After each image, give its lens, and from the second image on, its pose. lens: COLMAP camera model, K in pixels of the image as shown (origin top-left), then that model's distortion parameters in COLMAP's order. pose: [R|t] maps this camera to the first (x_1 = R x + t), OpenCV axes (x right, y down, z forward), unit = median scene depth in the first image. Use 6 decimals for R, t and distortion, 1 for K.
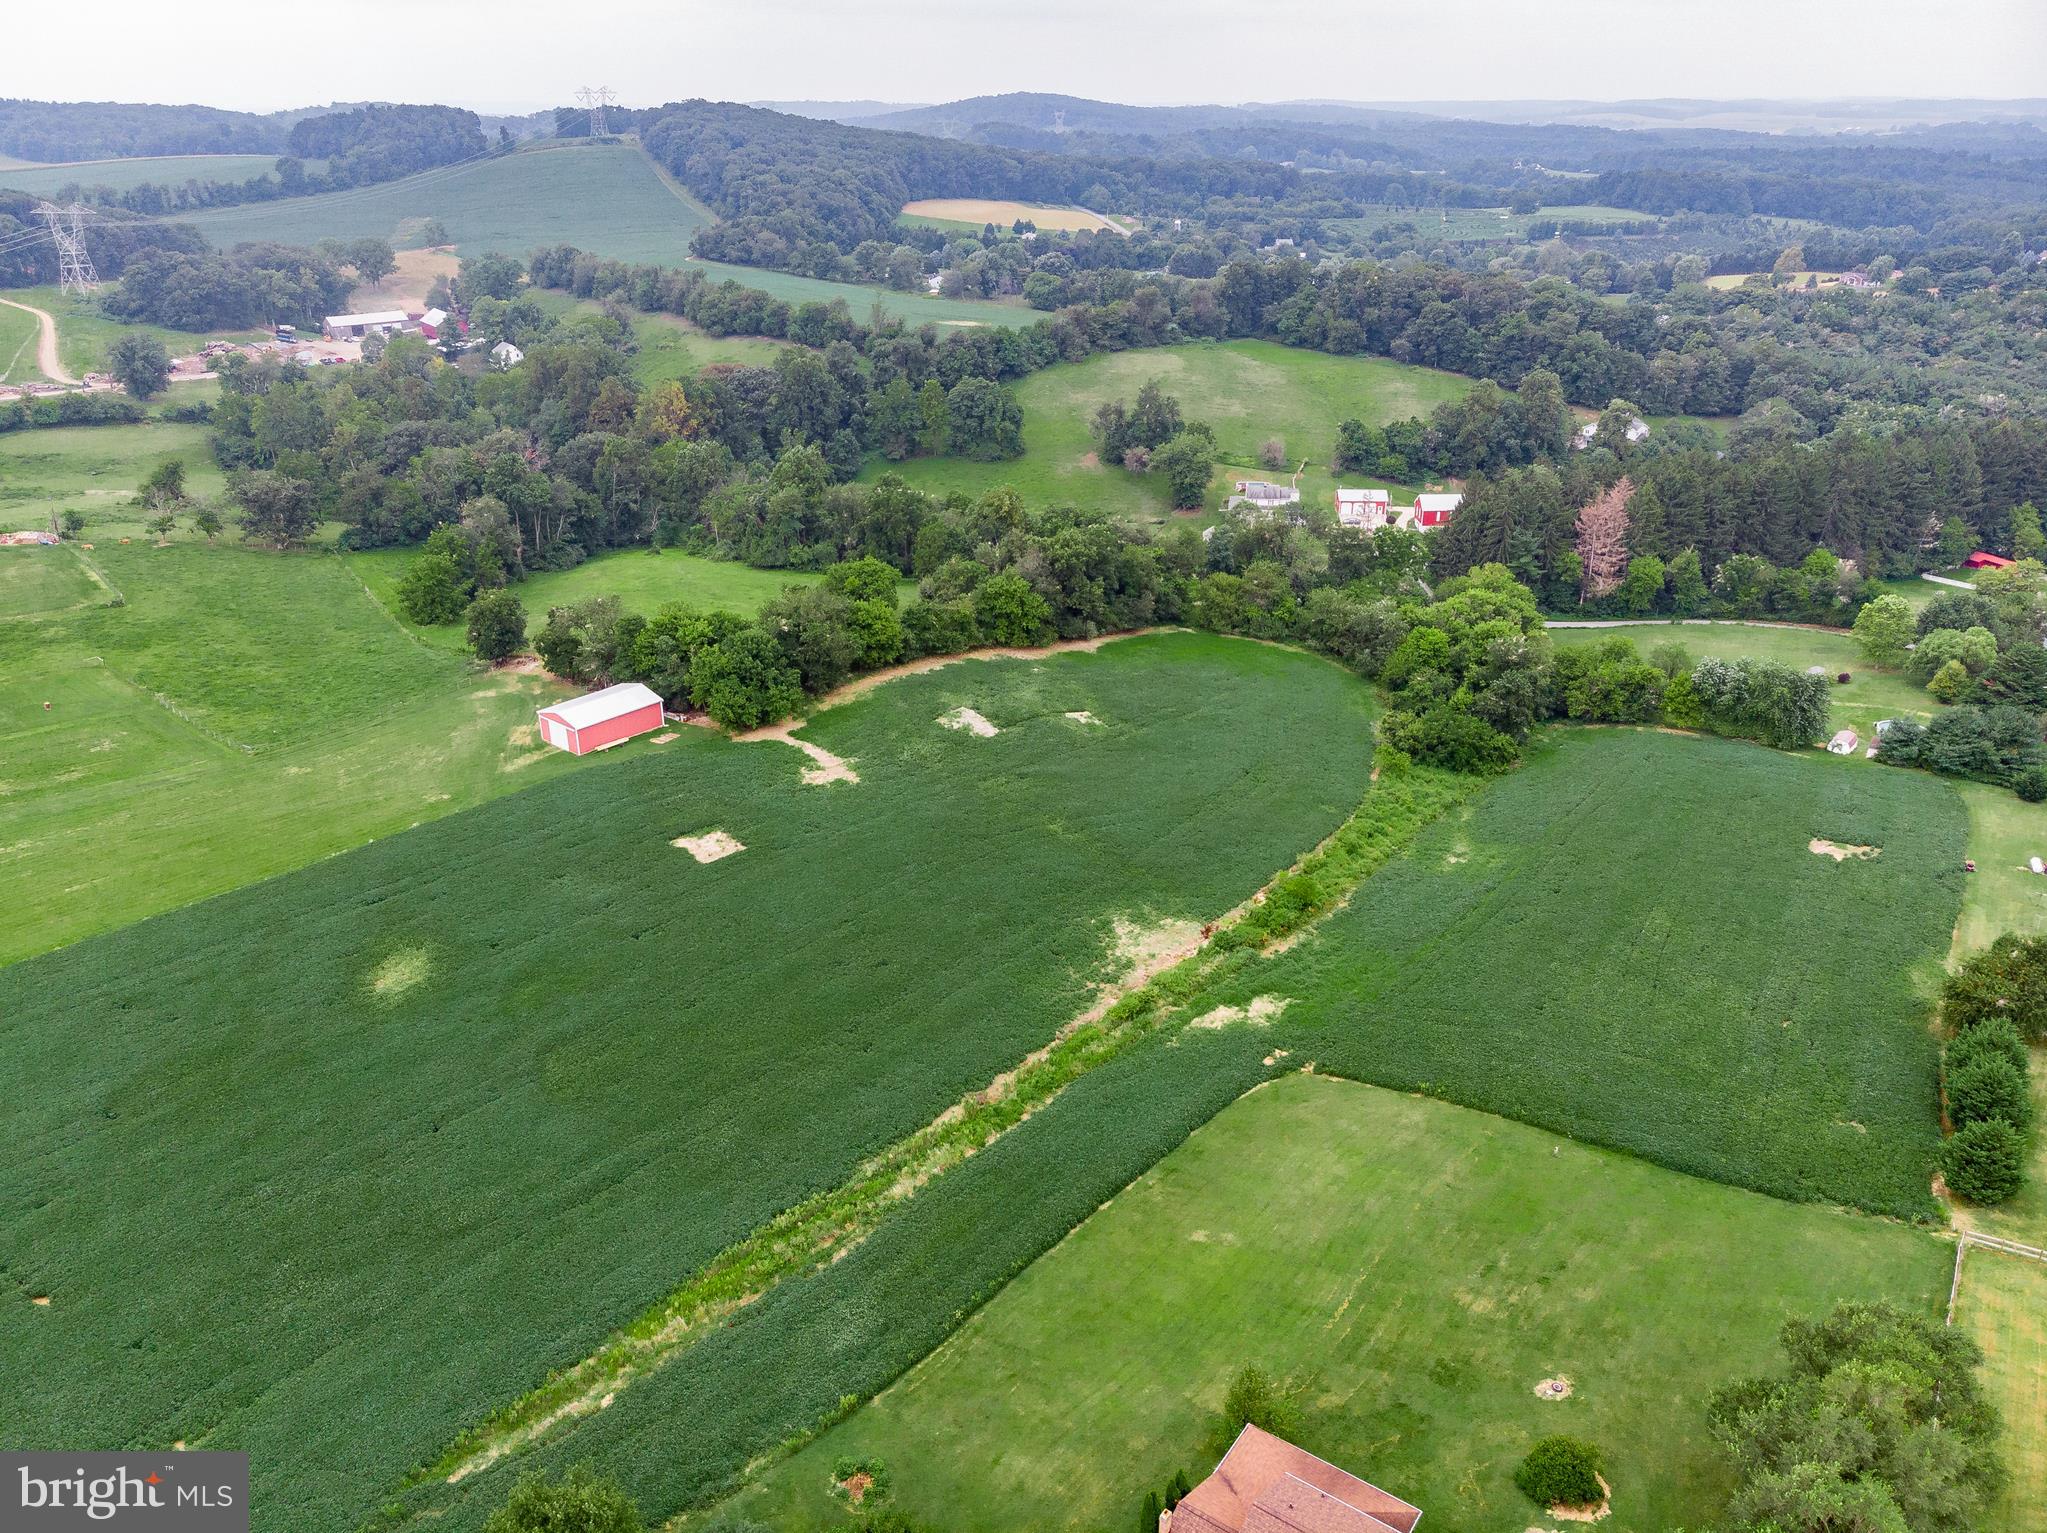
lens RADIAL K [[1507.6, 0, 1013.5], [0, 1507.6, 761.9], [0, 0, 1]] dist [-0.011292, 0.021339]
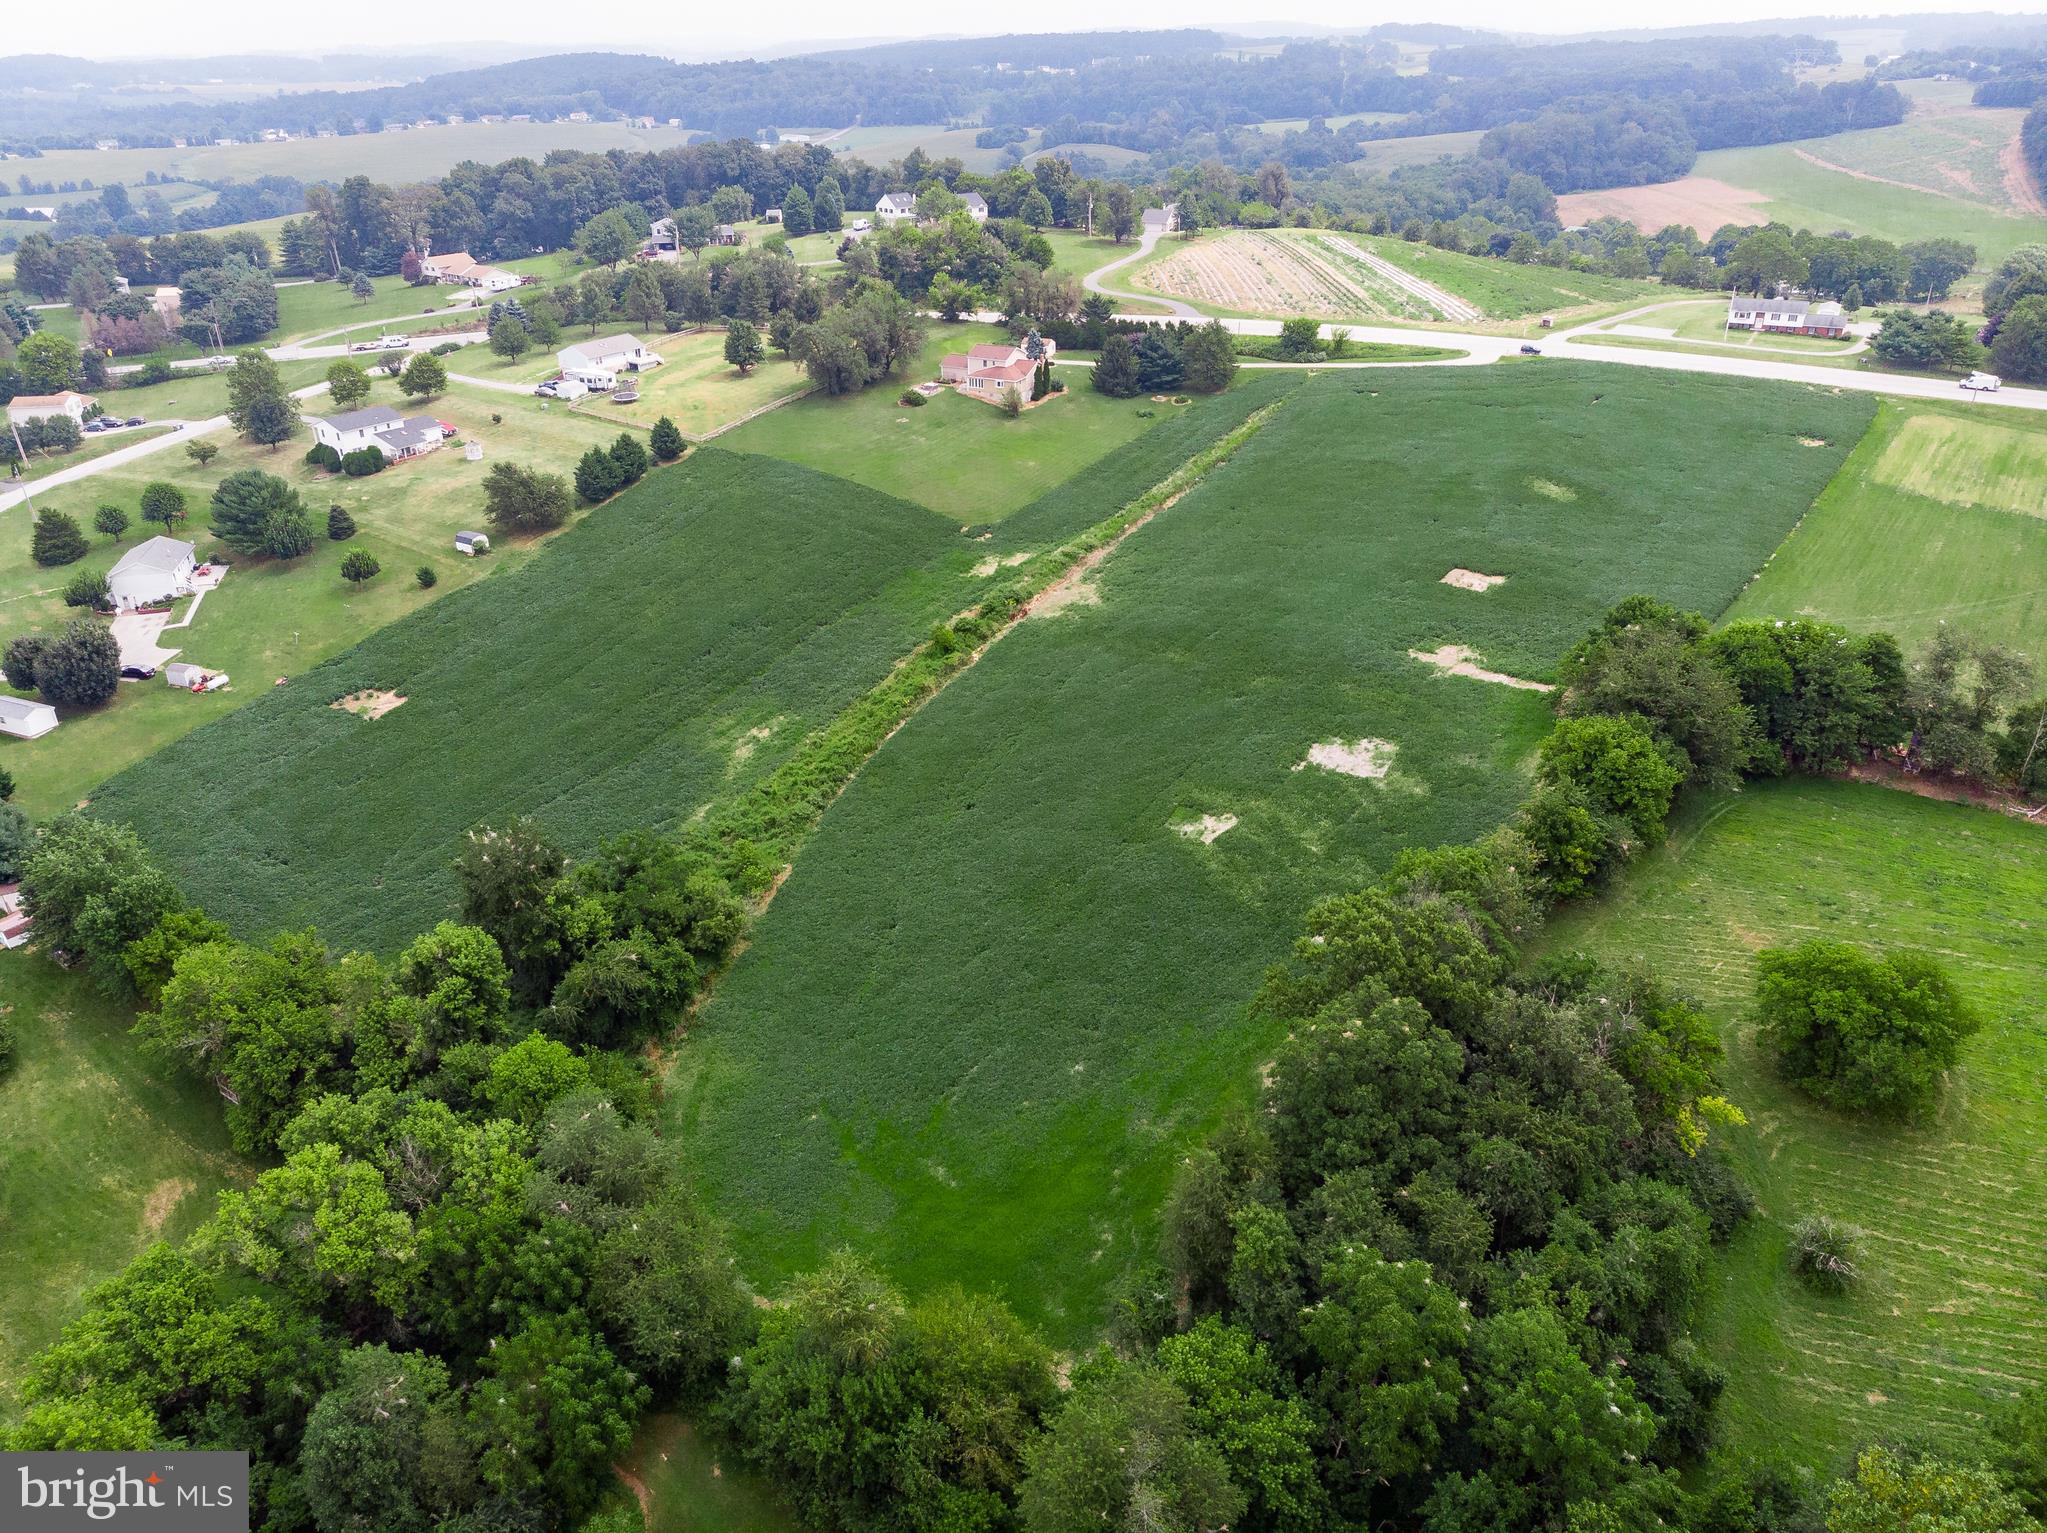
lens RADIAL K [[1497.0, 0, 1012.9], [0, 1497.0, 762.5], [0, 0, 1]] dist [0.046271, -0.090432]
pose [[-0.994072, 0.066936, -0.085676, 0.209305], [-0.023111, 0.639912, 0.768101, -0.615287], [0.106239, 0.765527, -0.634572, 1.552816]]
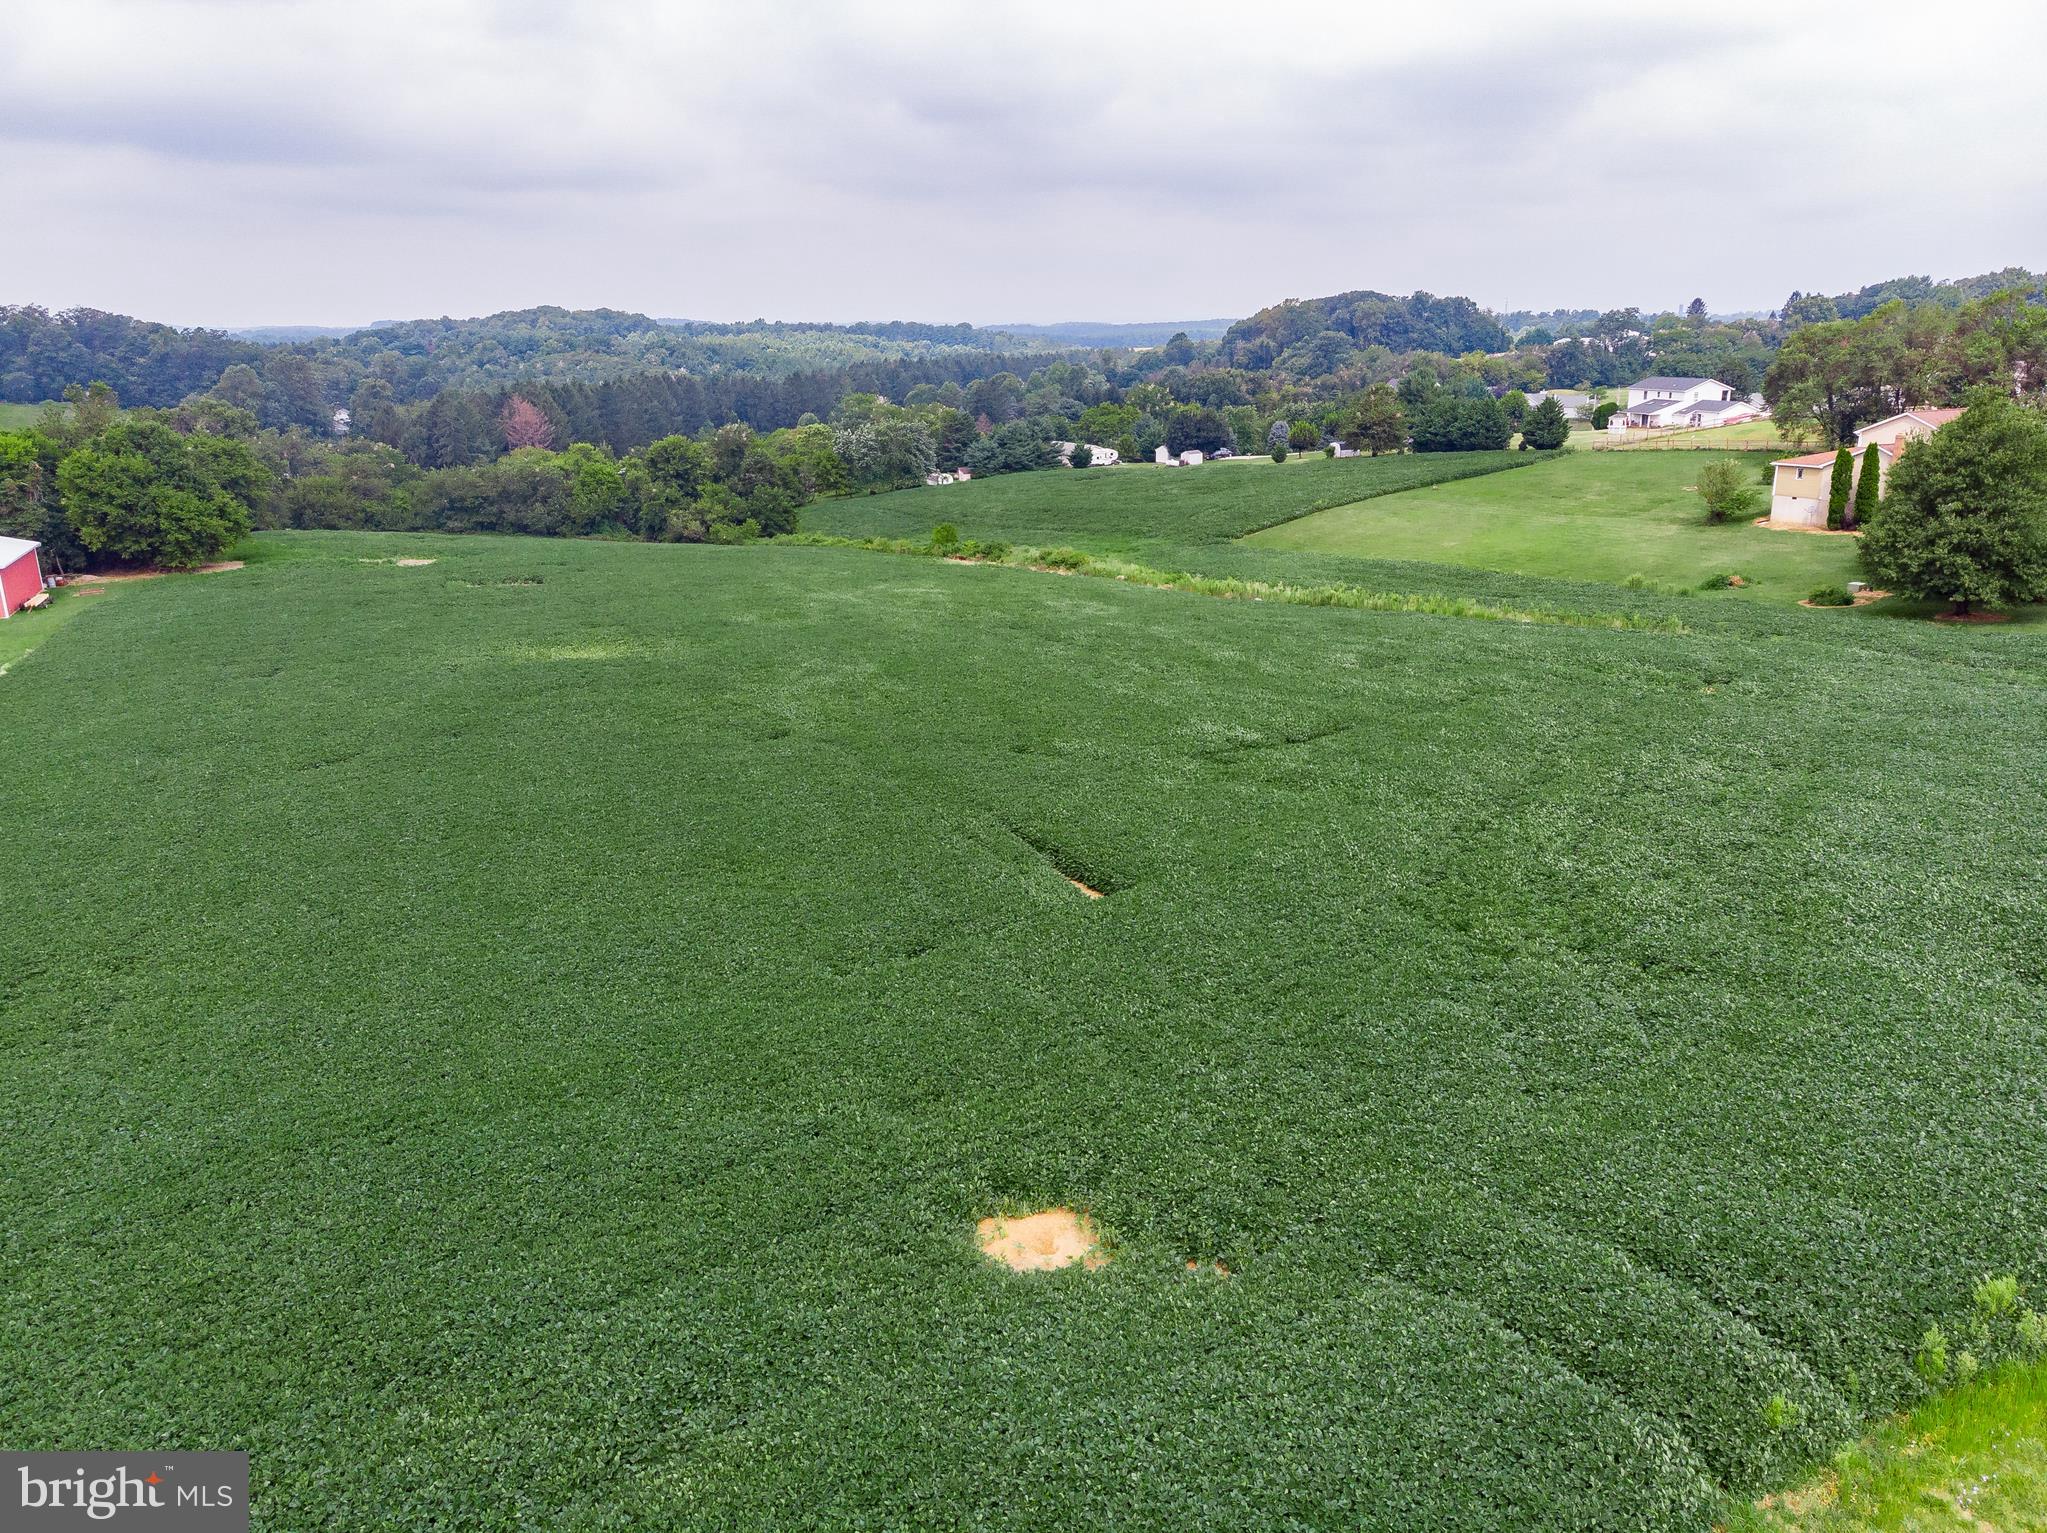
lens RADIAL K [[1507.6, 0, 1013.5], [0, 1507.6, 761.9], [0, 0, 1]] dist [-0.011292, 0.021339]
pose [[0.447696, -0.253799, 0.857411, -0.627112], [0.373229, 0.924391, 0.078745, 0.144507], [-0.812569, 0.284757, 0.508572, 0.415940]]
